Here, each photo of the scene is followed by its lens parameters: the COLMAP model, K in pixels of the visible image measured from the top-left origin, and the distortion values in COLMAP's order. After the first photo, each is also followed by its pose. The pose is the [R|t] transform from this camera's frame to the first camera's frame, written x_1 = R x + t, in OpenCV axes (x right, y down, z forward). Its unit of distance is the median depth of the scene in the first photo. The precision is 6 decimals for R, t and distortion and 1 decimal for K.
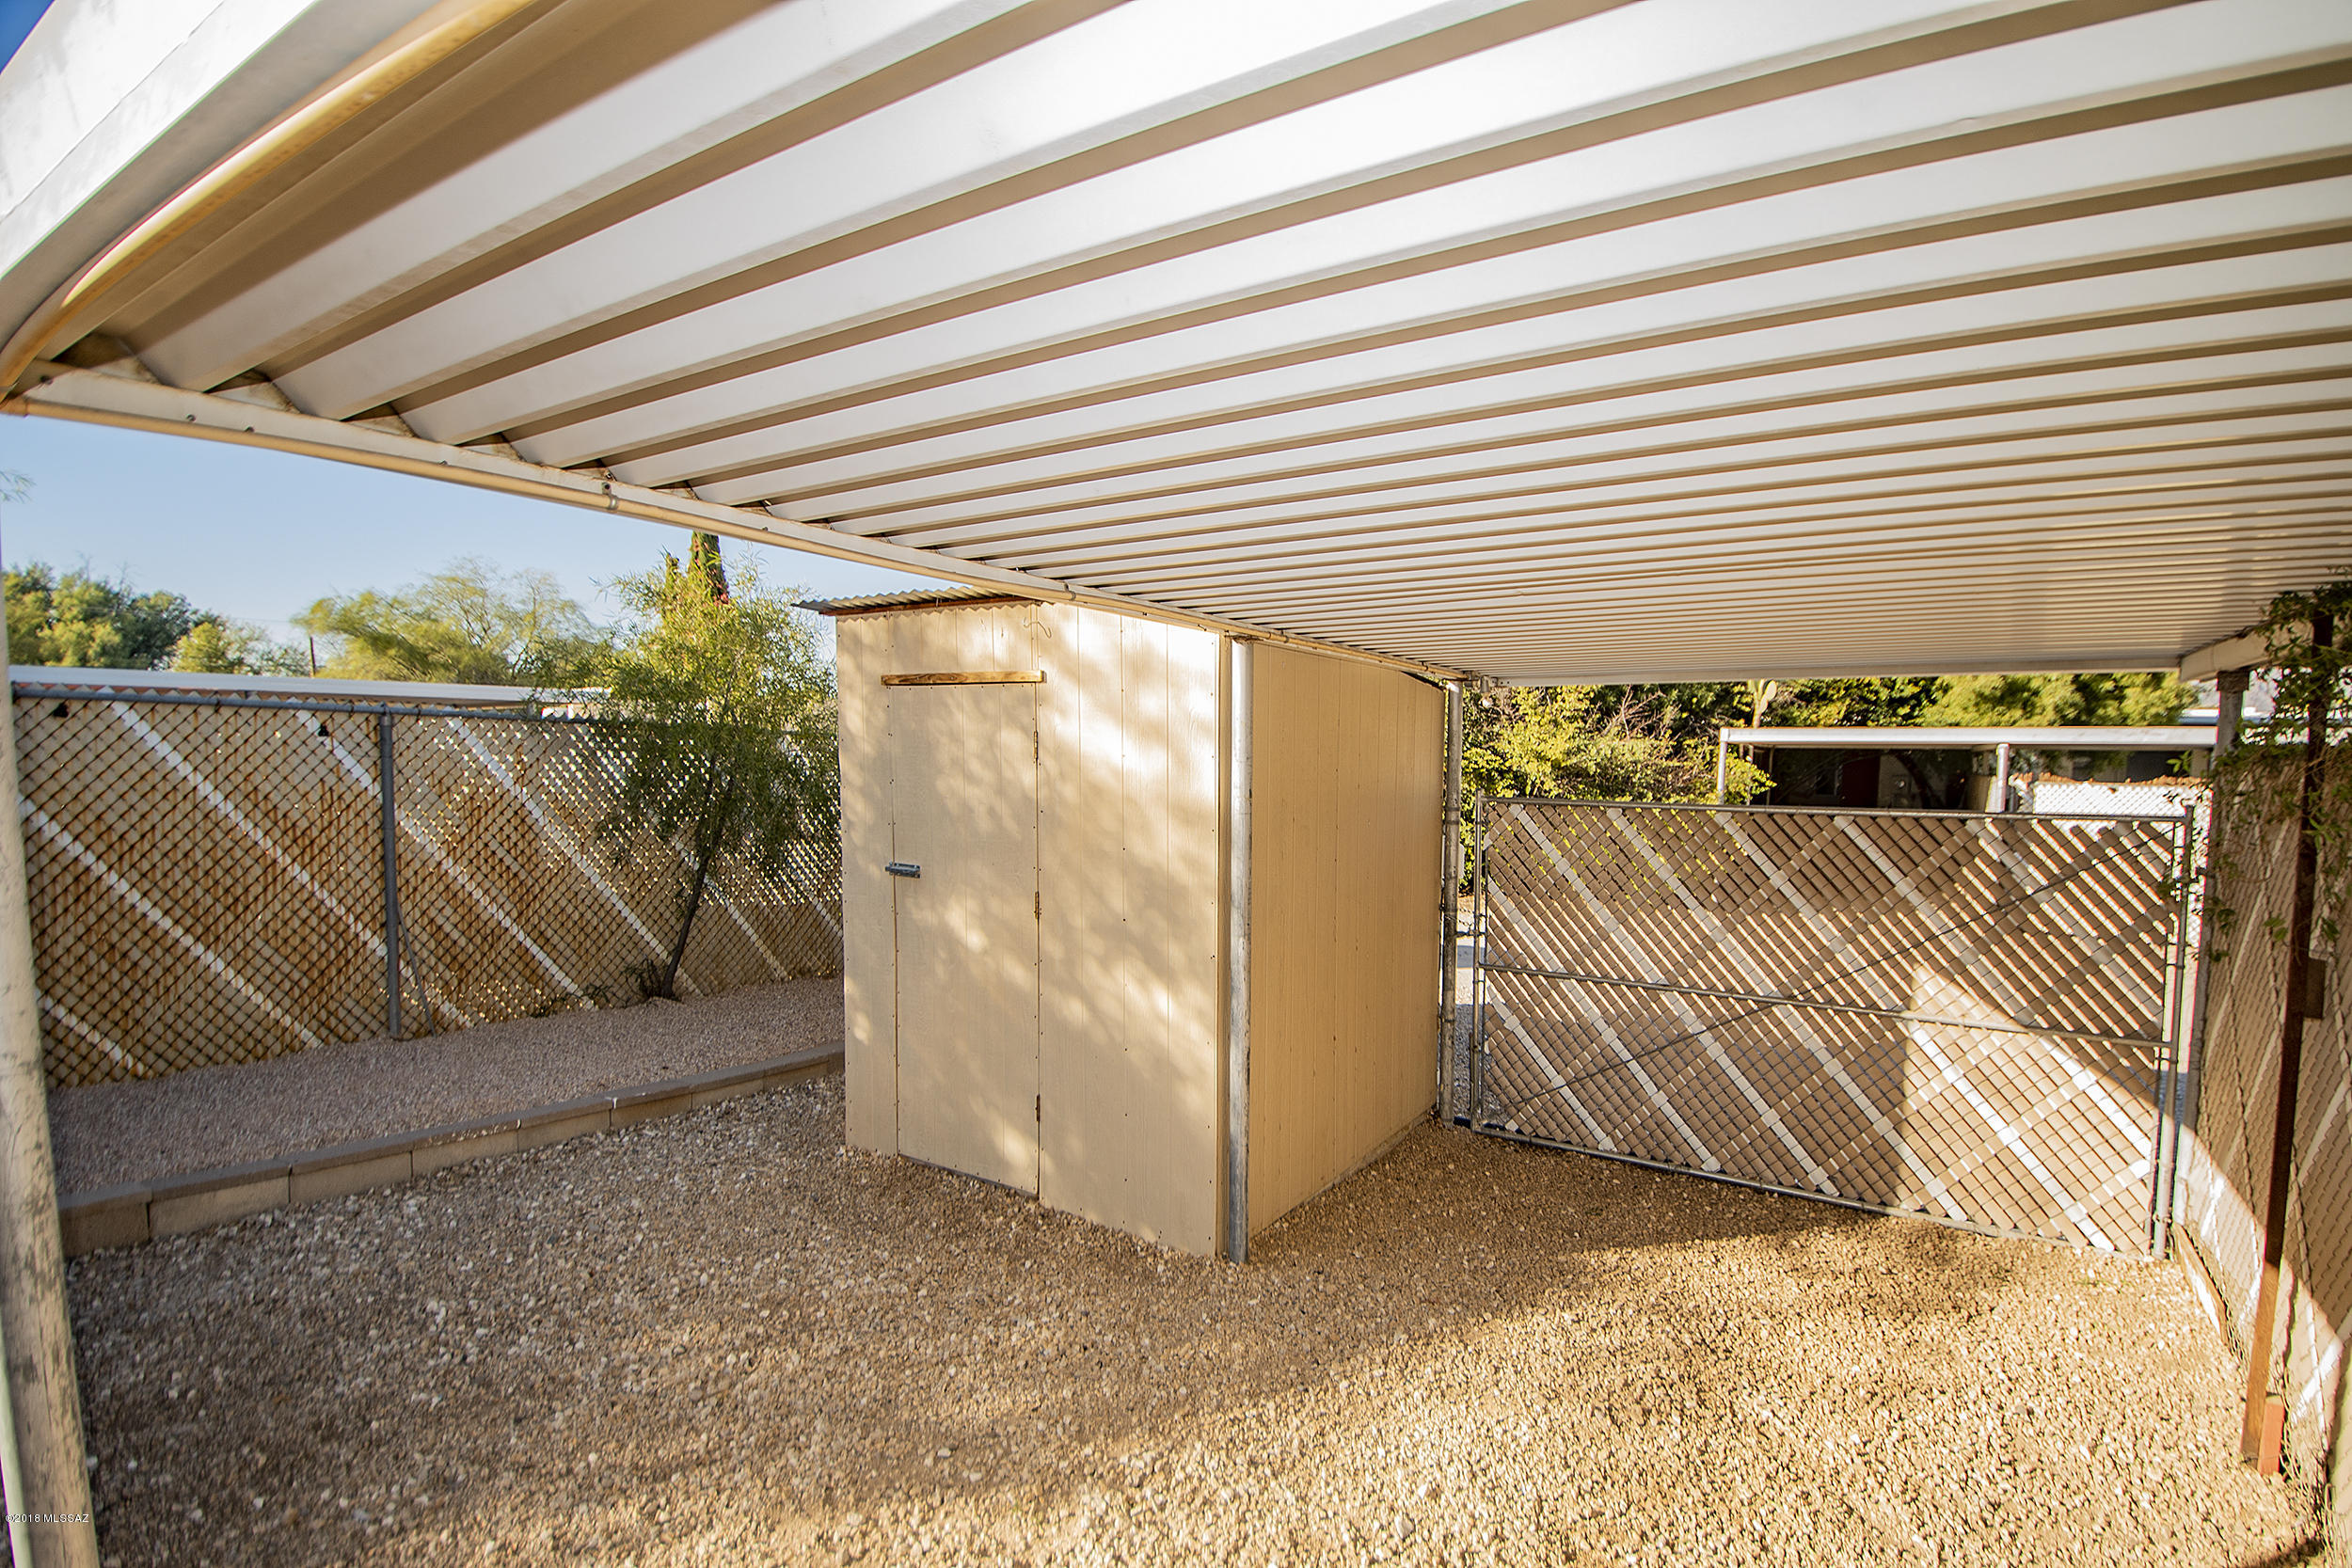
lens RADIAL K [[1064.5, 0, 1181.3], [0, 1064.5, 810.2], [0, 0, 1]] dist [0.002370, -0.017999]
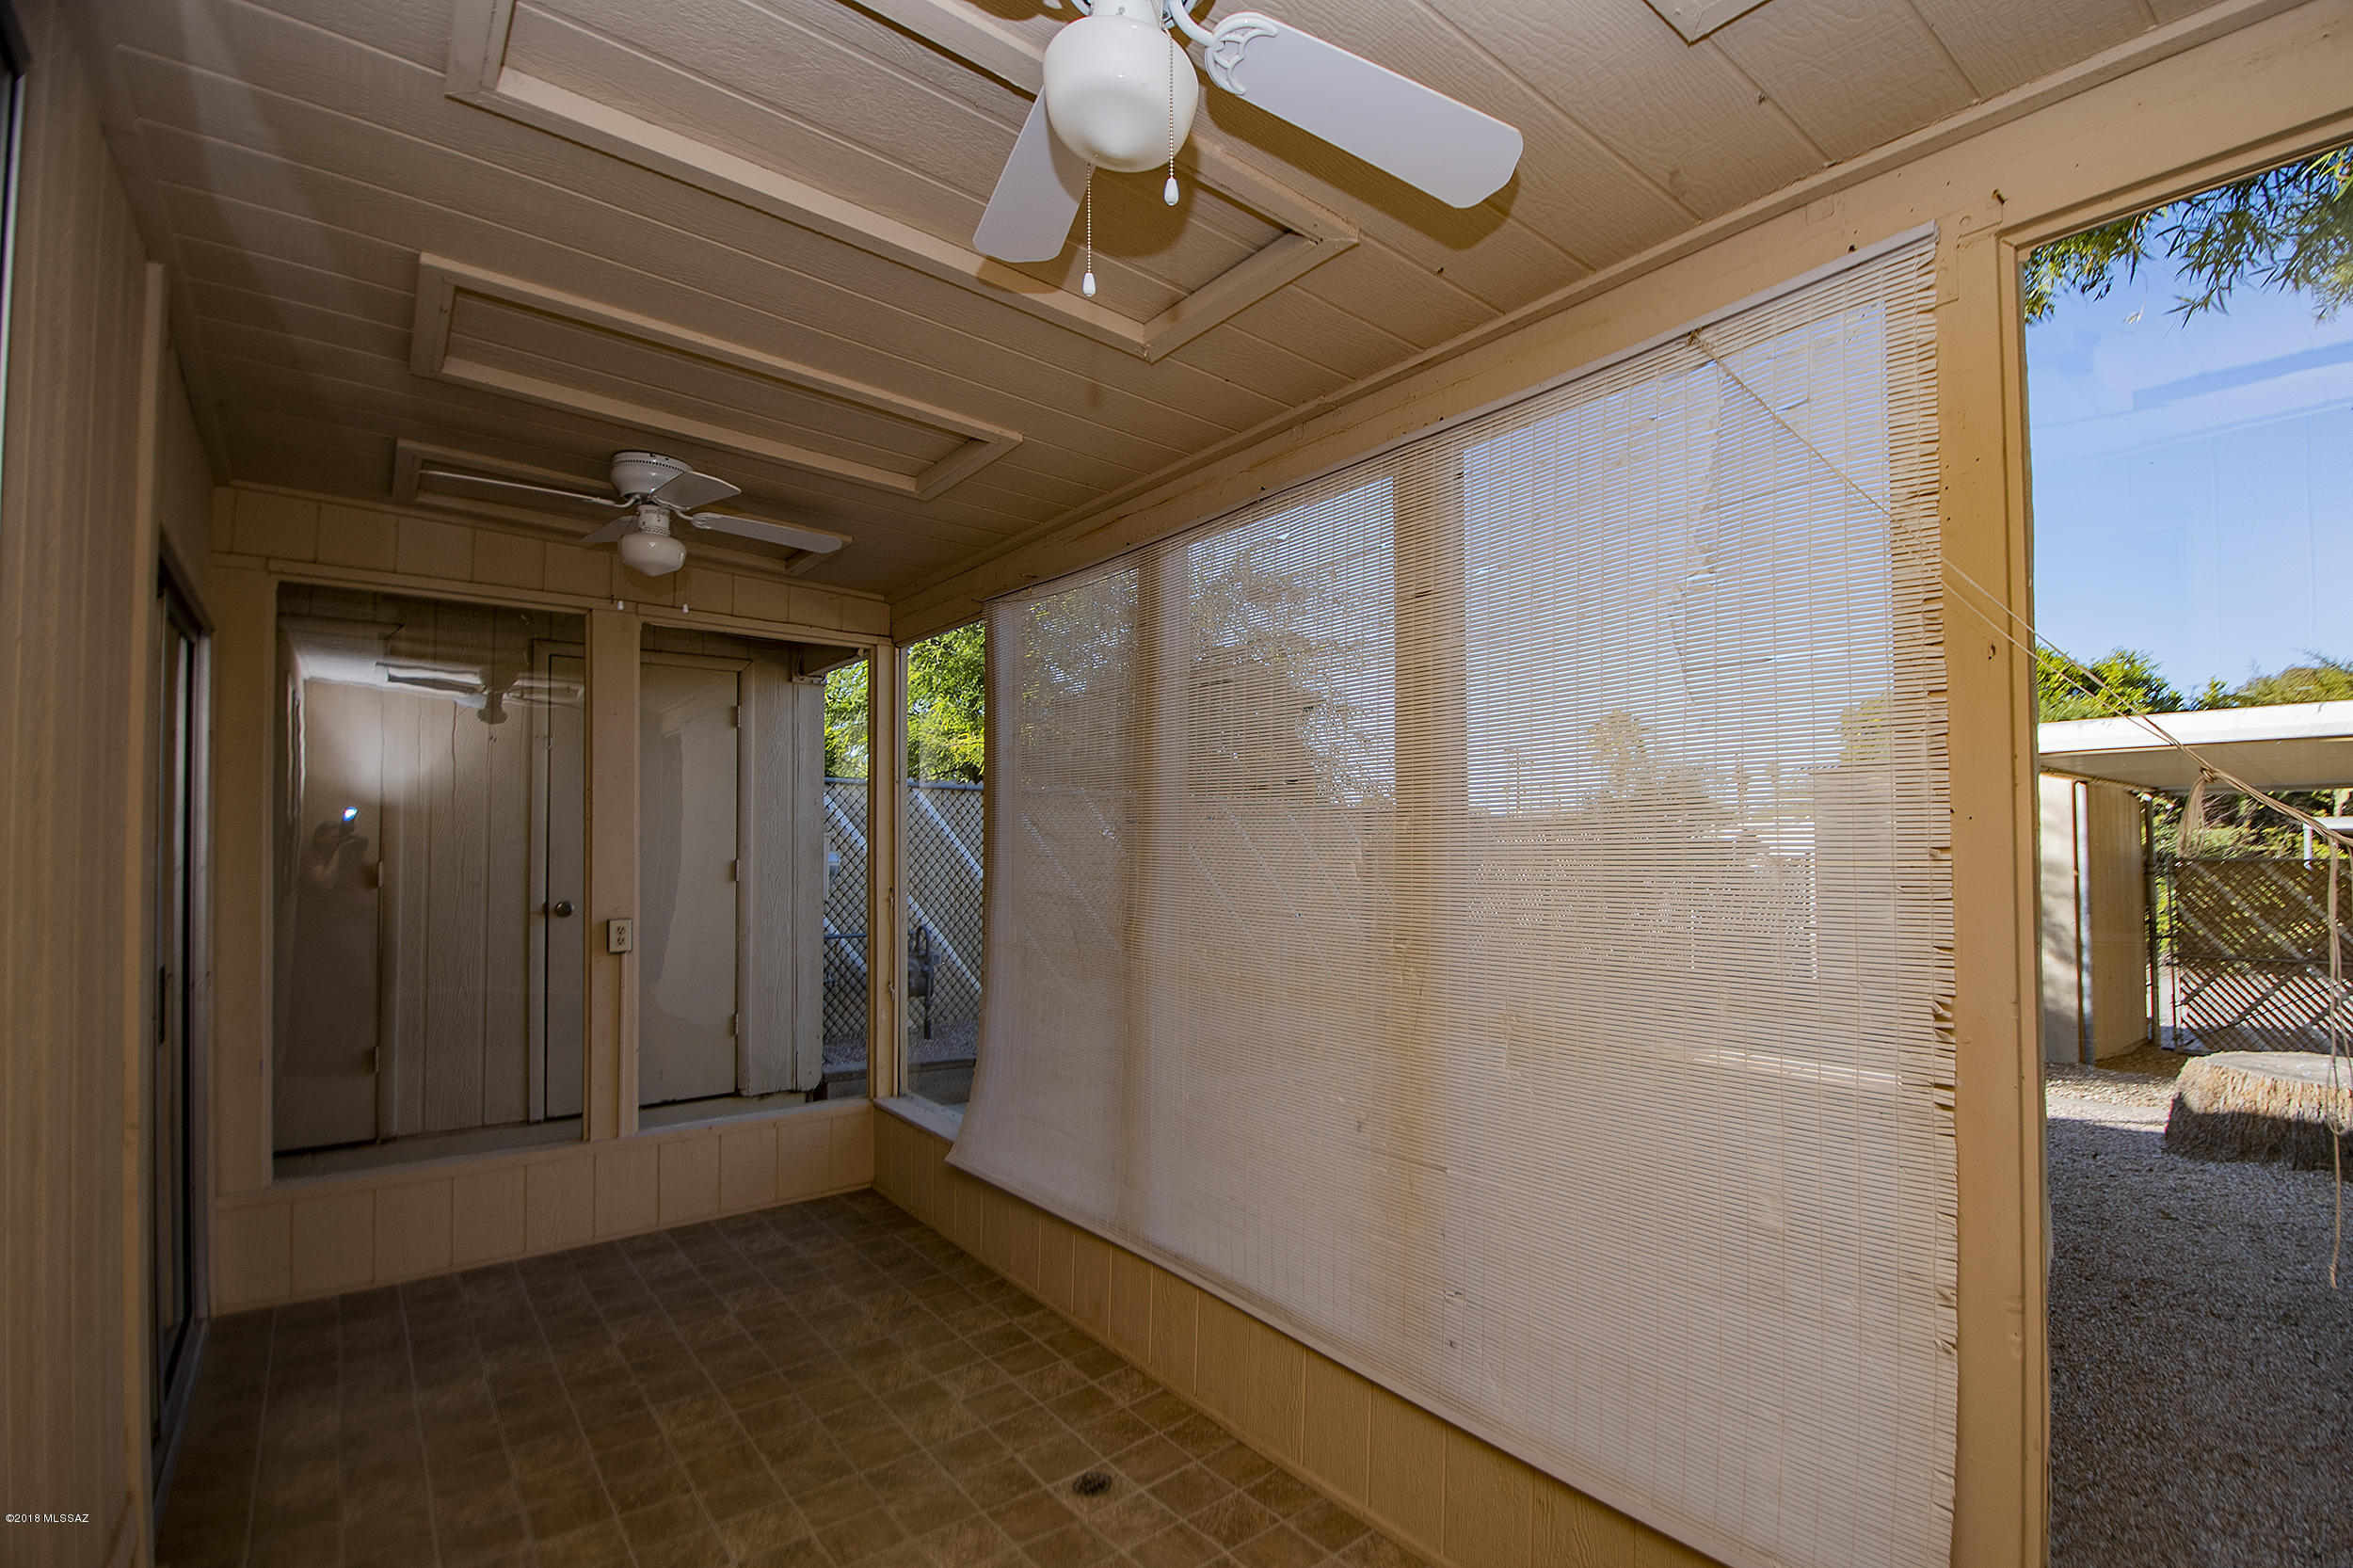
lens RADIAL K [[1065.0, 0, 1181.8], [0, 1065.0, 810.2], [0, 0, 1]] dist [0.002370, -0.017999]
pose [[0.943924, -0.024130, -0.329281, -0.832844], [-0.008788, 0.995136, -0.098118, 0.113510], [0.330047, 0.095510, 0.939120, -1.437589]]
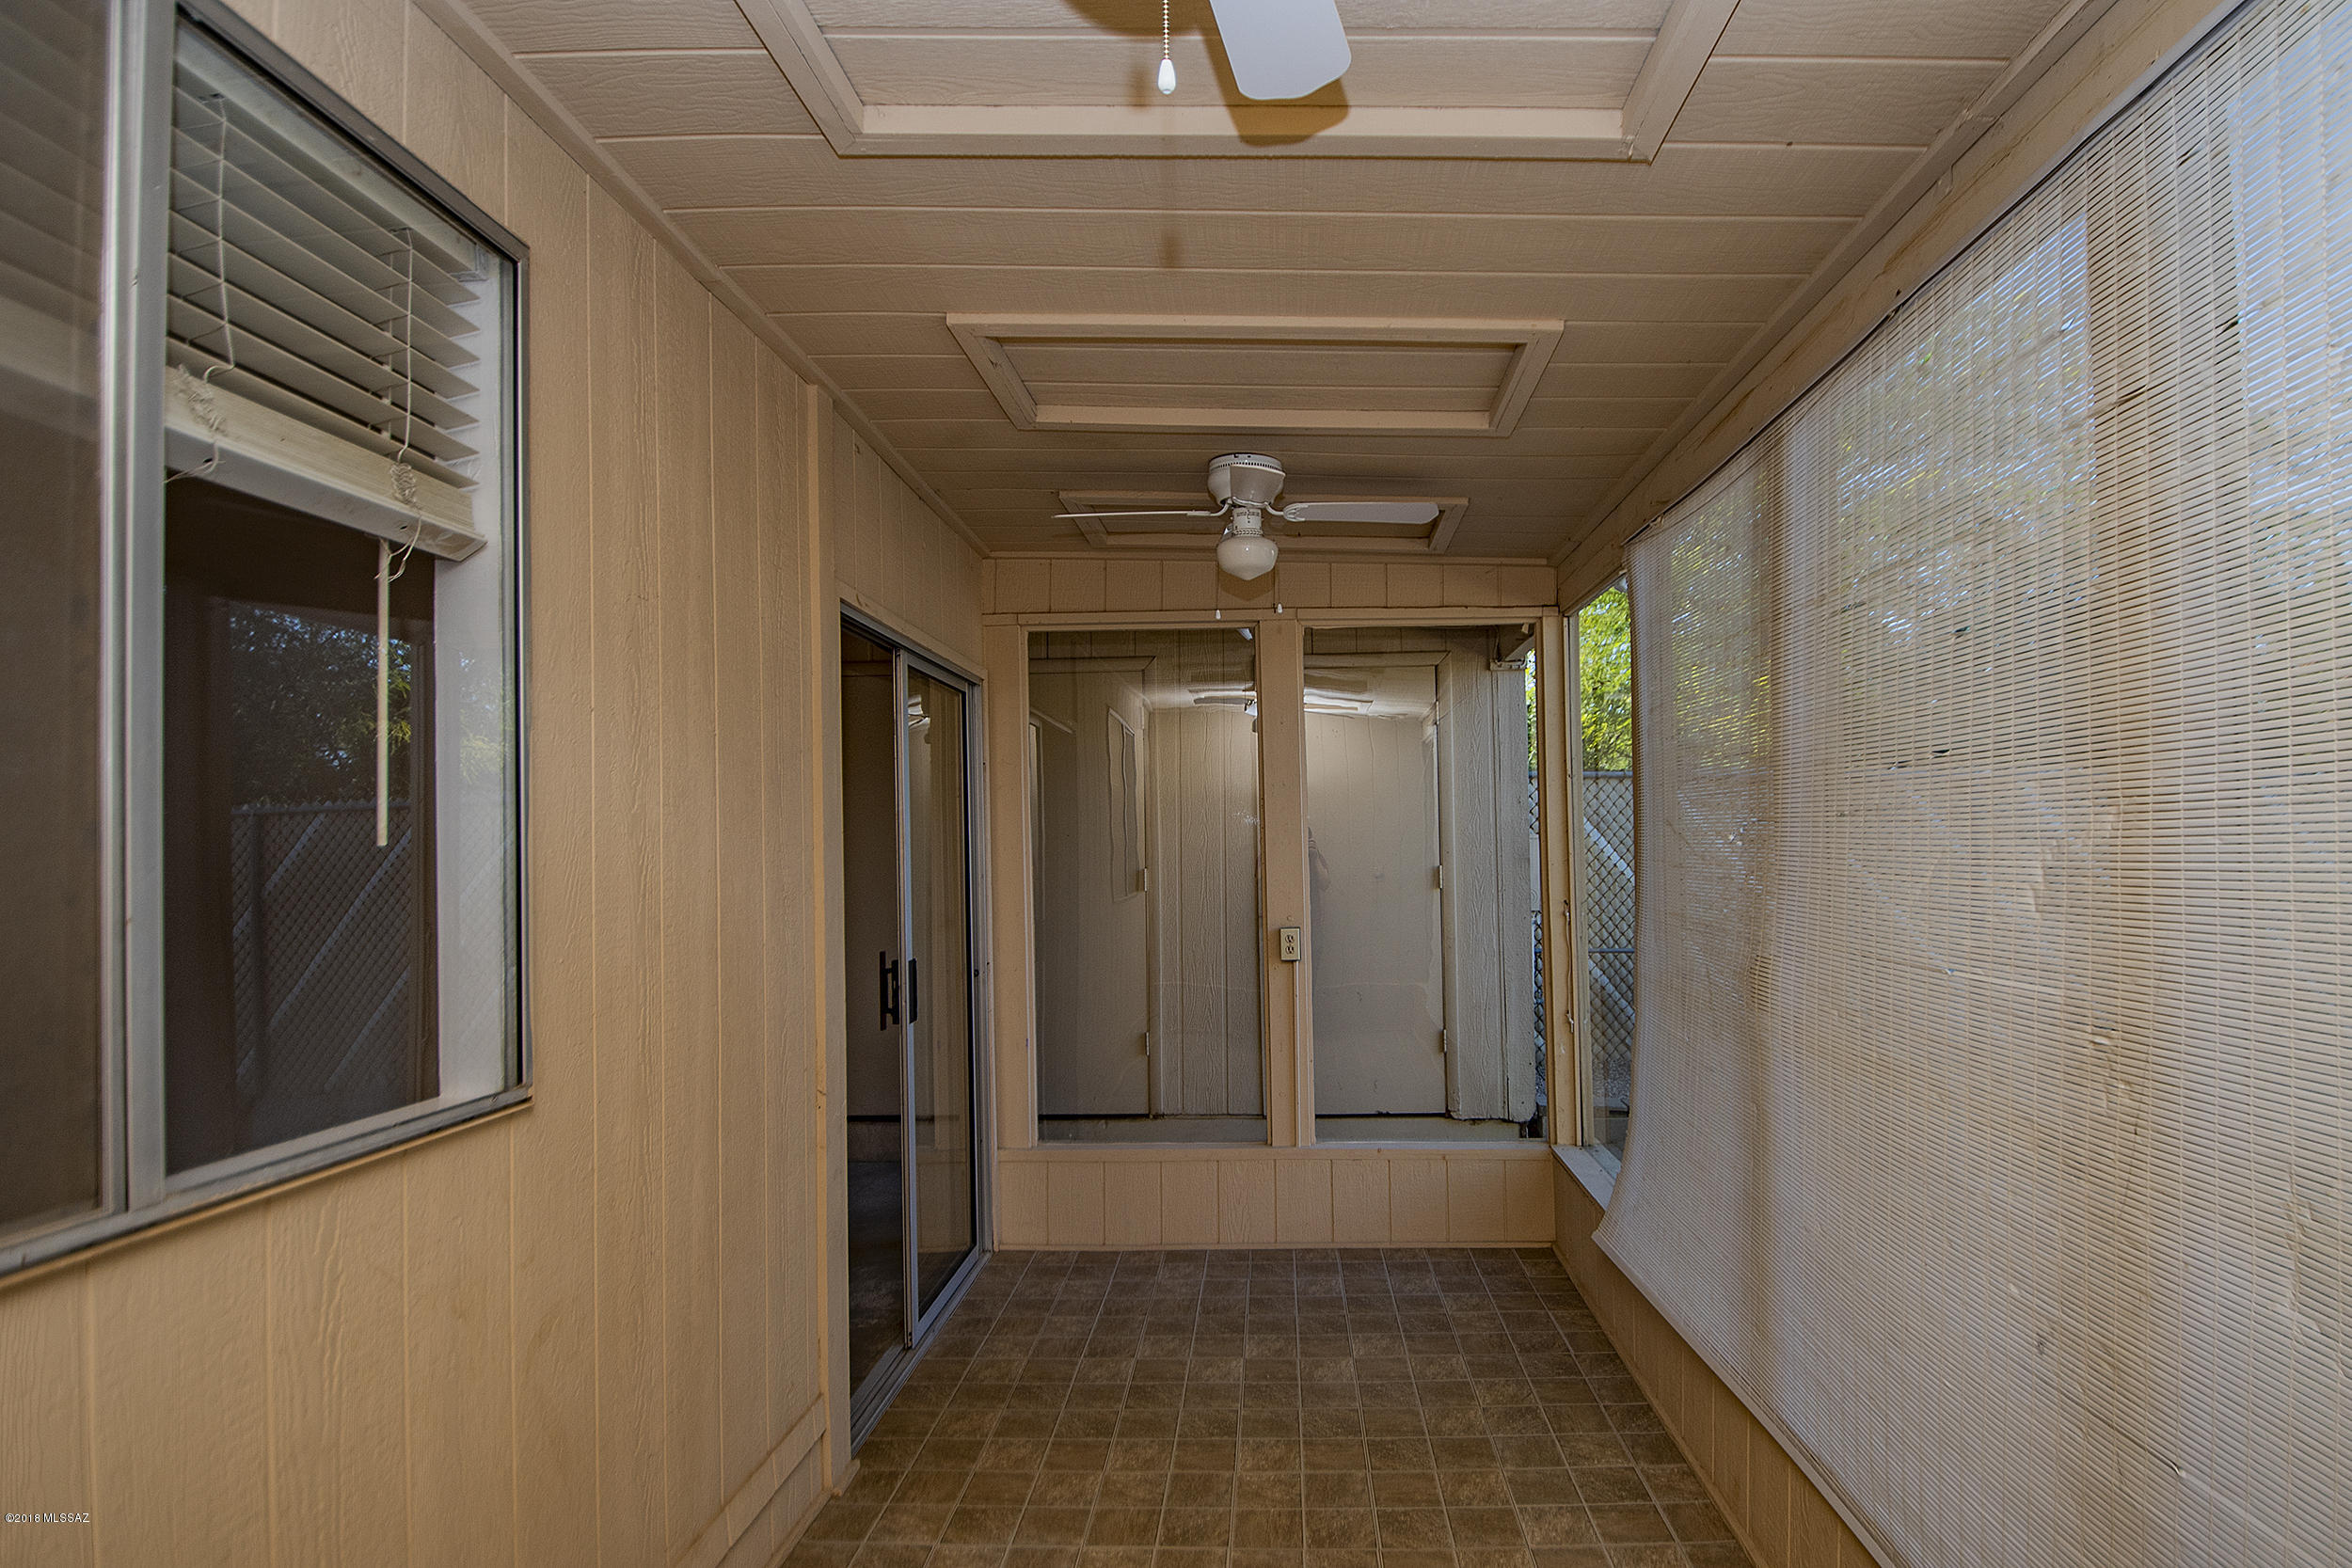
lens RADIAL K [[1158.9, 0, 1257.3], [0, 1158.9, 821.4], [0, 0, 1]] dist [0.023881, -0.027164]
pose [[0.519776, -0.039050, -0.853410, -0.756763], [-0.034819, 0.997156, -0.066835, 0.098398], [0.853593, 0.064454, 0.516938, -1.279611]]
